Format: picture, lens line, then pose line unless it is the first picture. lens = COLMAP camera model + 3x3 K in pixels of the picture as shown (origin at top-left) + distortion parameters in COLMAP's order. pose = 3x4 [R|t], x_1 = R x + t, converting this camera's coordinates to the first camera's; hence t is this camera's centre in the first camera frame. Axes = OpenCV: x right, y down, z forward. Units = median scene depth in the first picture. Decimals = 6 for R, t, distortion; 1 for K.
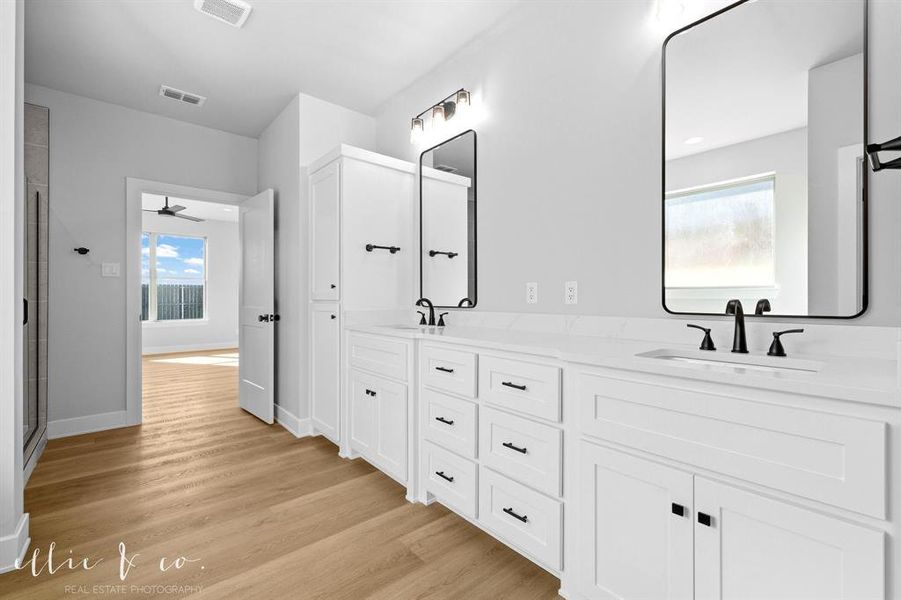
lens RADIAL K [[396.8, 0, 453.1], [0, 396.8, 290.6], [0, 0, 1]] dist [0.000875, -0.000097]
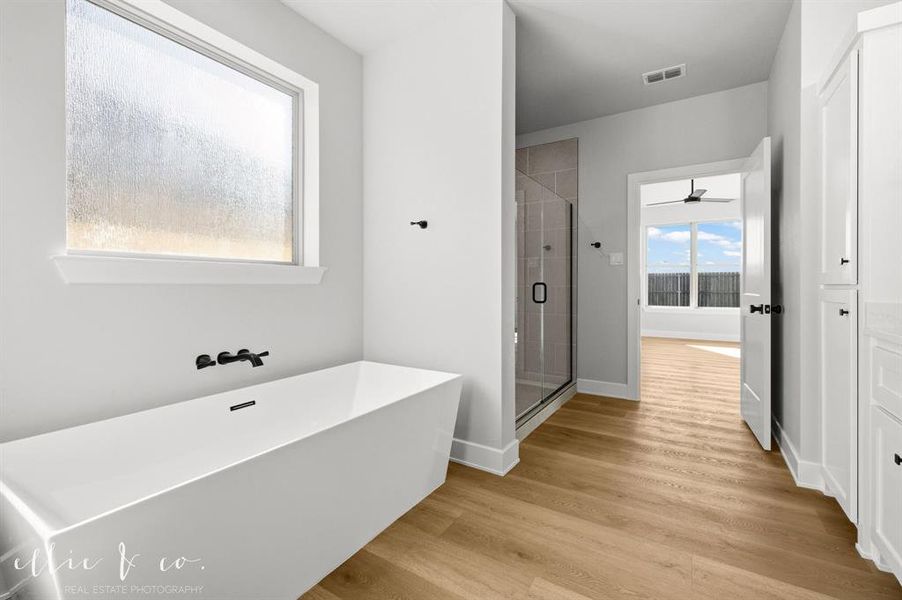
lens RADIAL K [[390.5, 0, 452.3], [0, 390.5, 284.0], [0, 0, 1]] dist [0.001131, -0.000137]
pose [[0.288463, -0.002913, -0.957487, 0.084695], [0.013403, 0.999910, 0.000996, 0.013719], [0.957397, -0.013121, 0.288476, 0.236628]]
